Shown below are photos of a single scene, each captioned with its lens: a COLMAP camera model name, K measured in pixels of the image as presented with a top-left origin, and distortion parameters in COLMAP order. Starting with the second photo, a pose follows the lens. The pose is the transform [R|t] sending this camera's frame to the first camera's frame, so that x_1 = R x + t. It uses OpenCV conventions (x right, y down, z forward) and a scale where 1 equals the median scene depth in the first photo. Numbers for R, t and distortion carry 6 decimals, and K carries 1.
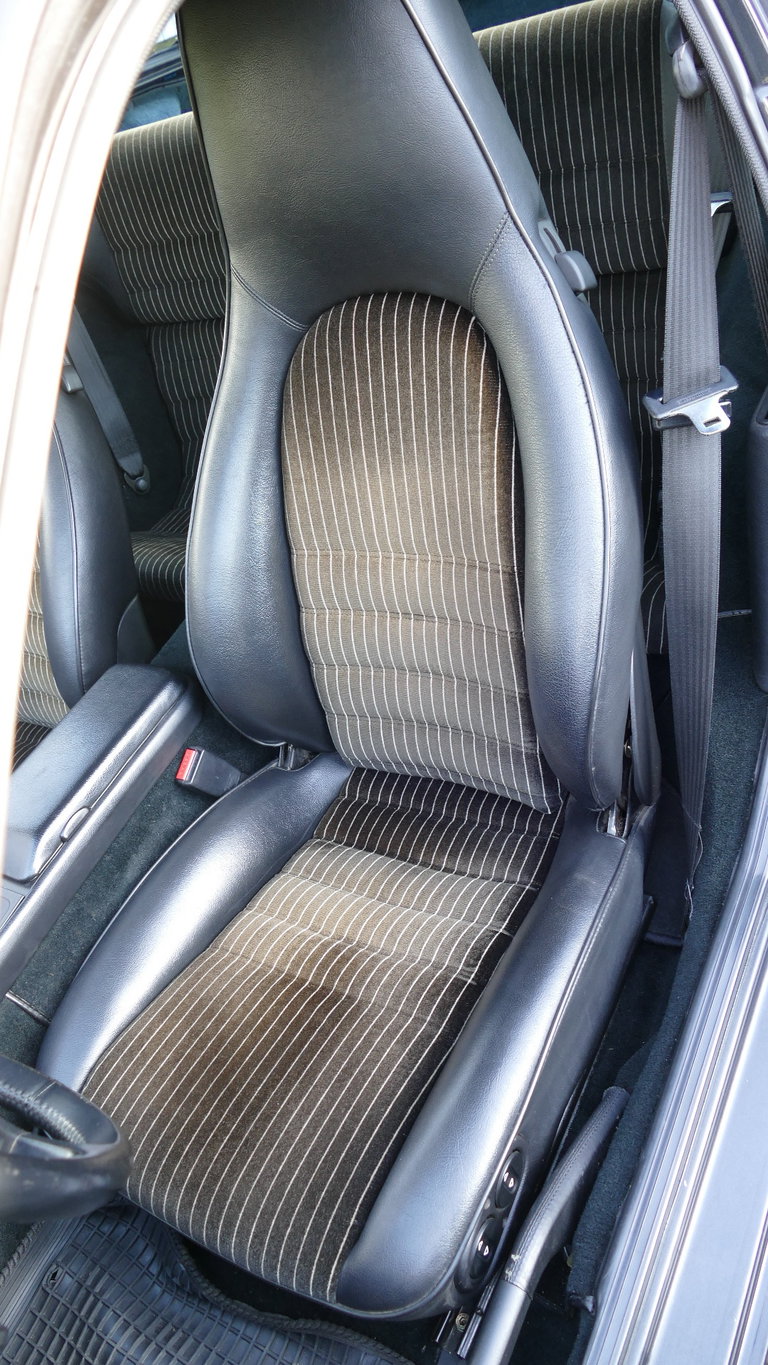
lens RADIAL K [[990.2, 0, 384.0], [0, 990.2, 682.5], [0, 0, 1]] dist [-0.004220, 0.002486]
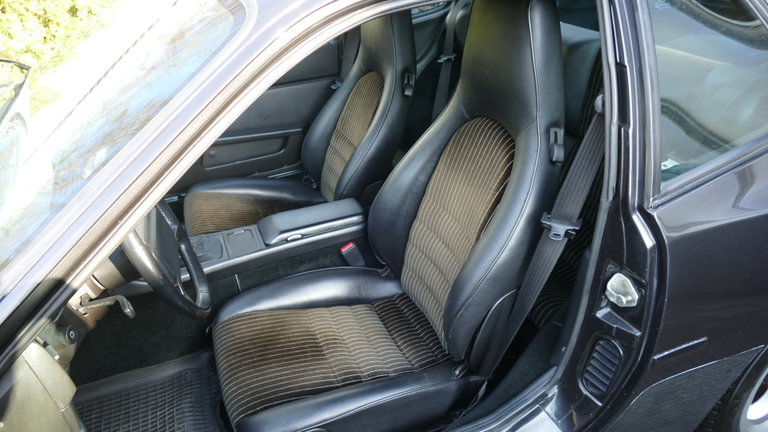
lens RADIAL K [[557.1, 0, 384.0], [0, 557.1, 216.0], [0, 0, 1]] dist [-0.004220, 0.002486]
pose [[0.755491, 0.541015, -0.369508, 0.402565], [-0.570623, 0.820482, 0.034622, -0.093798], [0.321906, 0.184693, 0.928582, -0.291129]]
